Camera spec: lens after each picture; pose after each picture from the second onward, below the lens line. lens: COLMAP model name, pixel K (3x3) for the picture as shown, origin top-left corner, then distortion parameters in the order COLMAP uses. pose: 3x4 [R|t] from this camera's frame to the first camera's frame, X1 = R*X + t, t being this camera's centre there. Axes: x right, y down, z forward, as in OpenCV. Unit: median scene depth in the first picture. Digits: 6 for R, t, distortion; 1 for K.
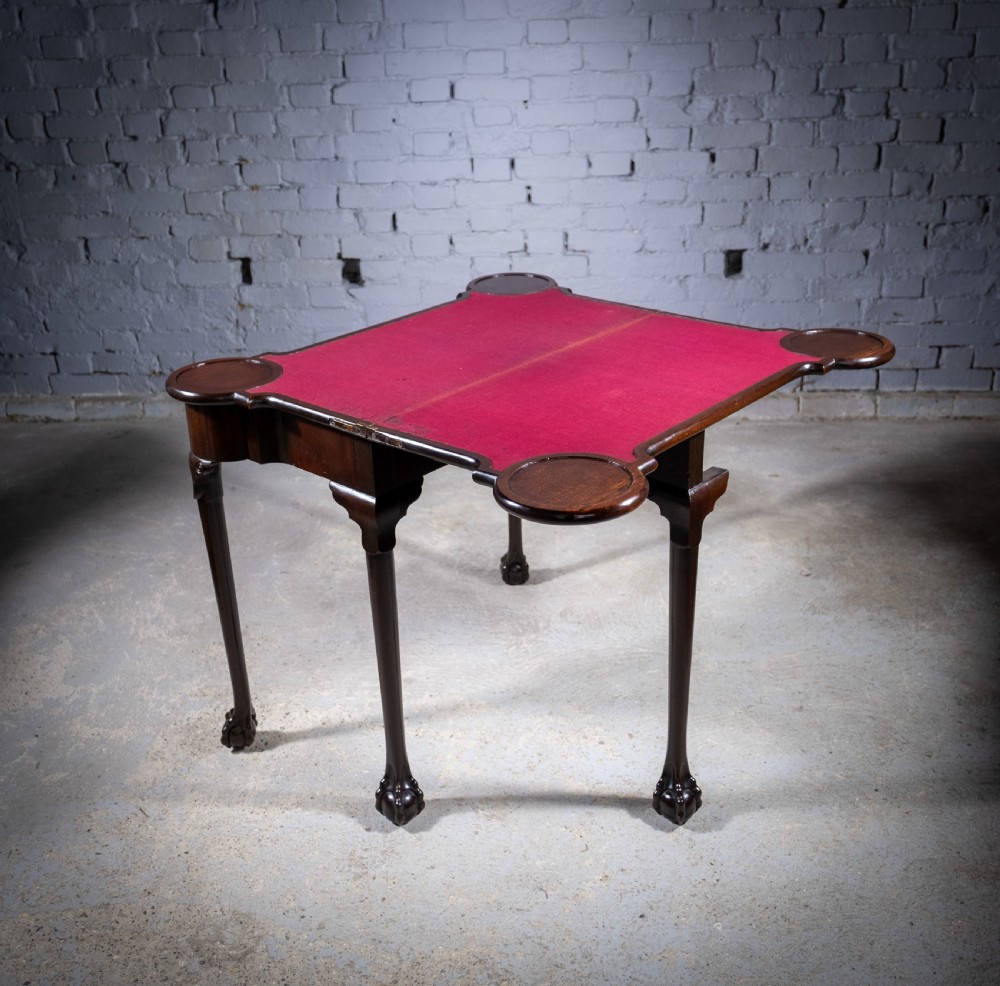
lens RADIAL K [[1096.8, 0, 503.9], [0, 1096.8, 498.2], [0, 0, 1]] dist [-0.006753, 0.002619]
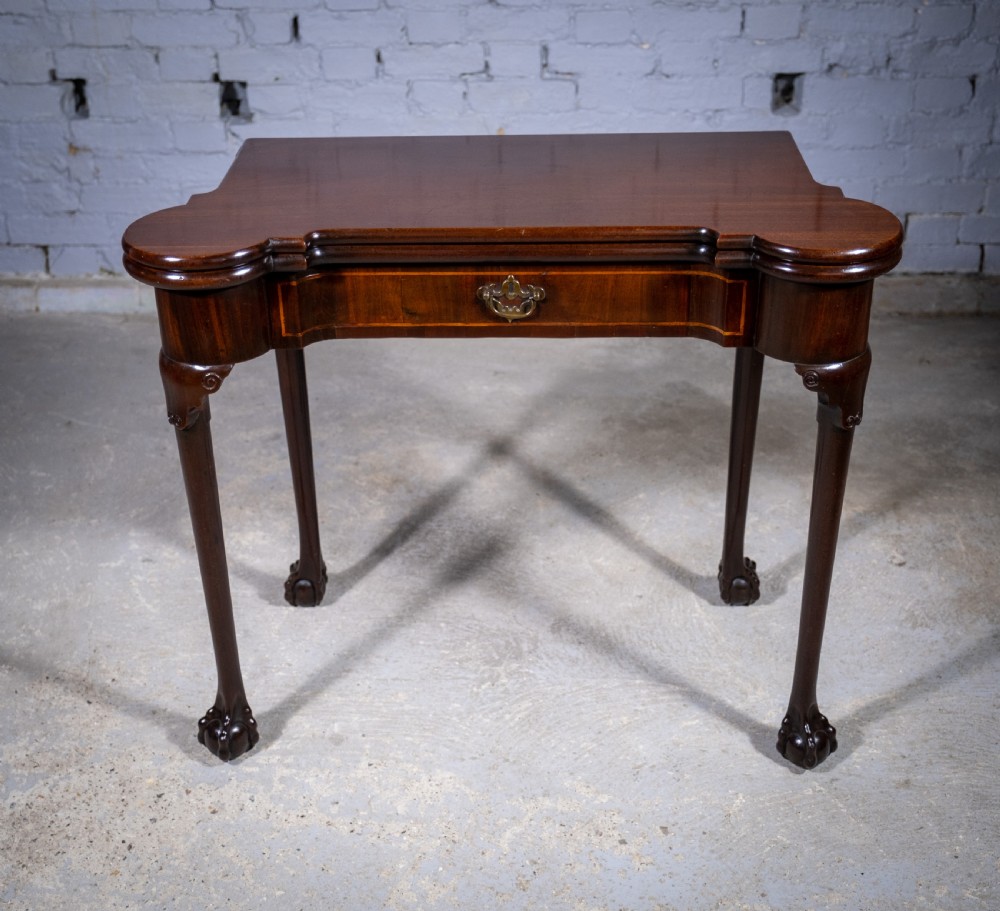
lens RADIAL K [[1448.5, 0, 479.8], [0, 1448.5, 462.4], [0, 0, 1]] dist [-0.005720, 0.011705]
pose [[0.999300, -0.004088, 0.037188, -0.020853], [0.001303, 0.997212, 0.074611, -0.051131], [-0.037389, -0.074510, 0.996519, 0.074169]]
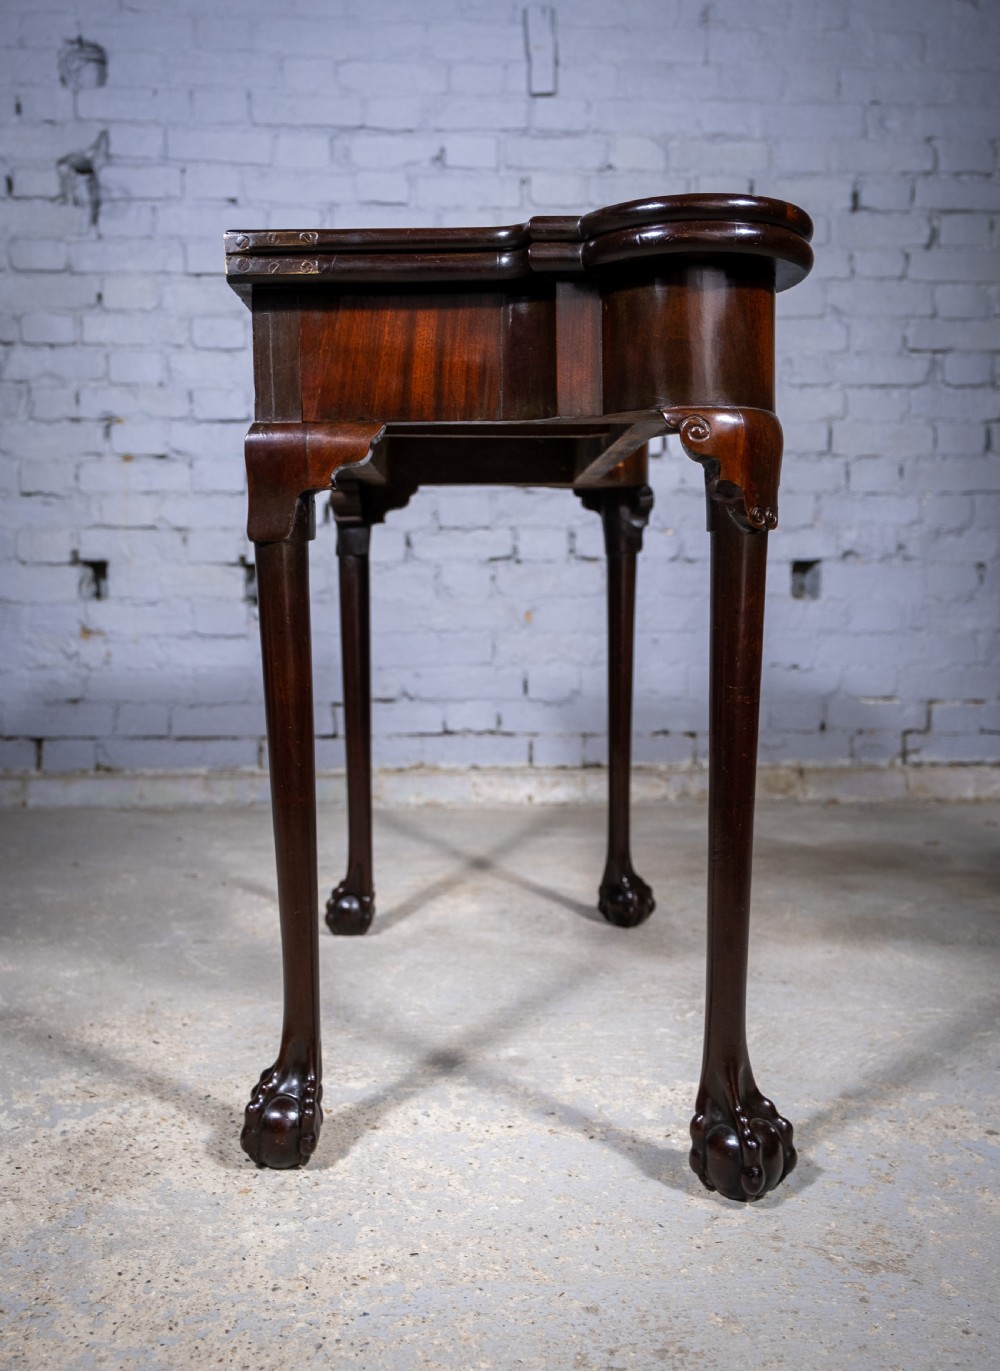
lens RADIAL K [[1281.8, 0, 451.0], [0, 1281.8, 691.2], [0, 0, 1]] dist [0.005974, -0.011401]
pose [[0.990954, 0.021171, 0.132521, -0.135879], [0.025378, 0.940099, -0.339957, 0.141821], [-0.131780, 0.340245, 0.931057, 0.285917]]
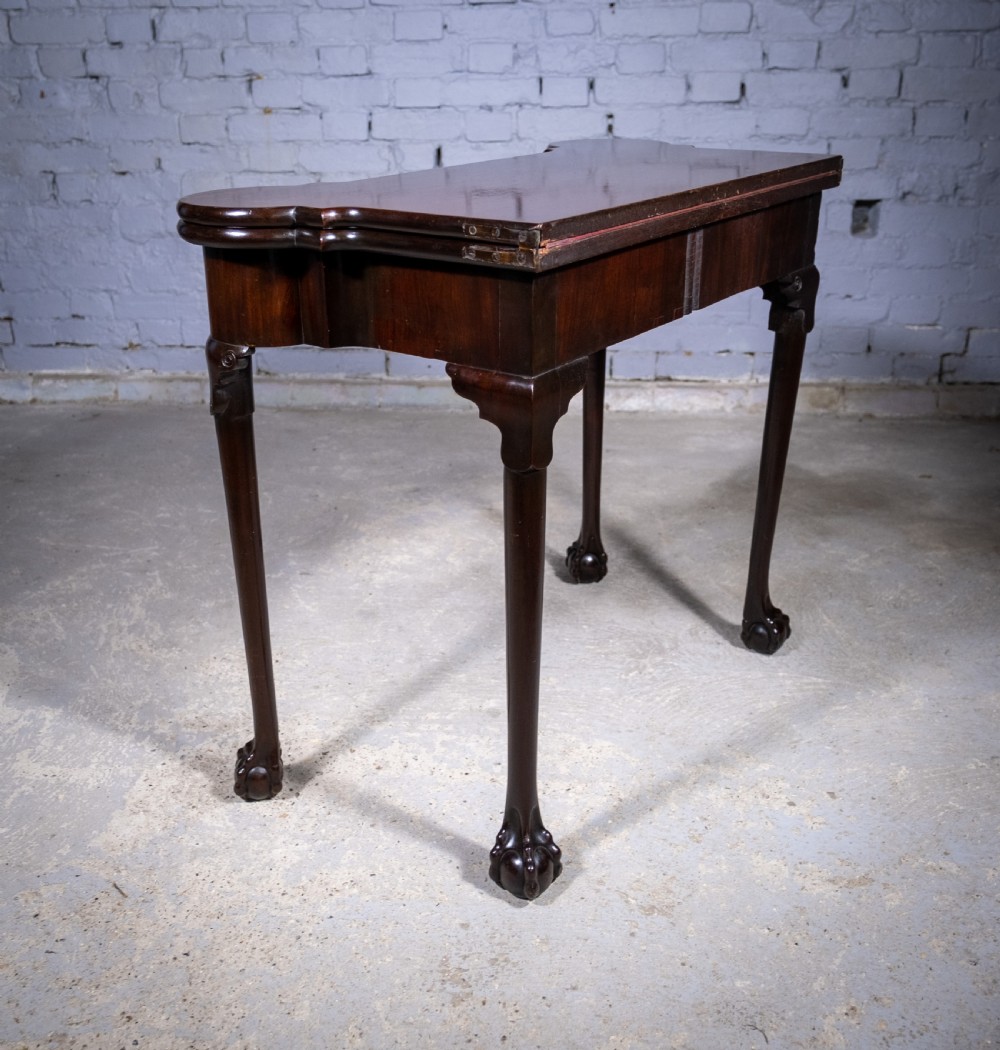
lens RADIAL K [[1161.5, 0, 475.7], [0, 1161.5, 529.0], [0, 0, 1]] dist [-0.009795, -0.000482]
pose [[0.999707, 0.024127, -0.002110, -0.068878], [-0.024187, 0.999070, -0.035690, 0.051947], [0.001247, 0.035731, 0.999361, 0.171493]]
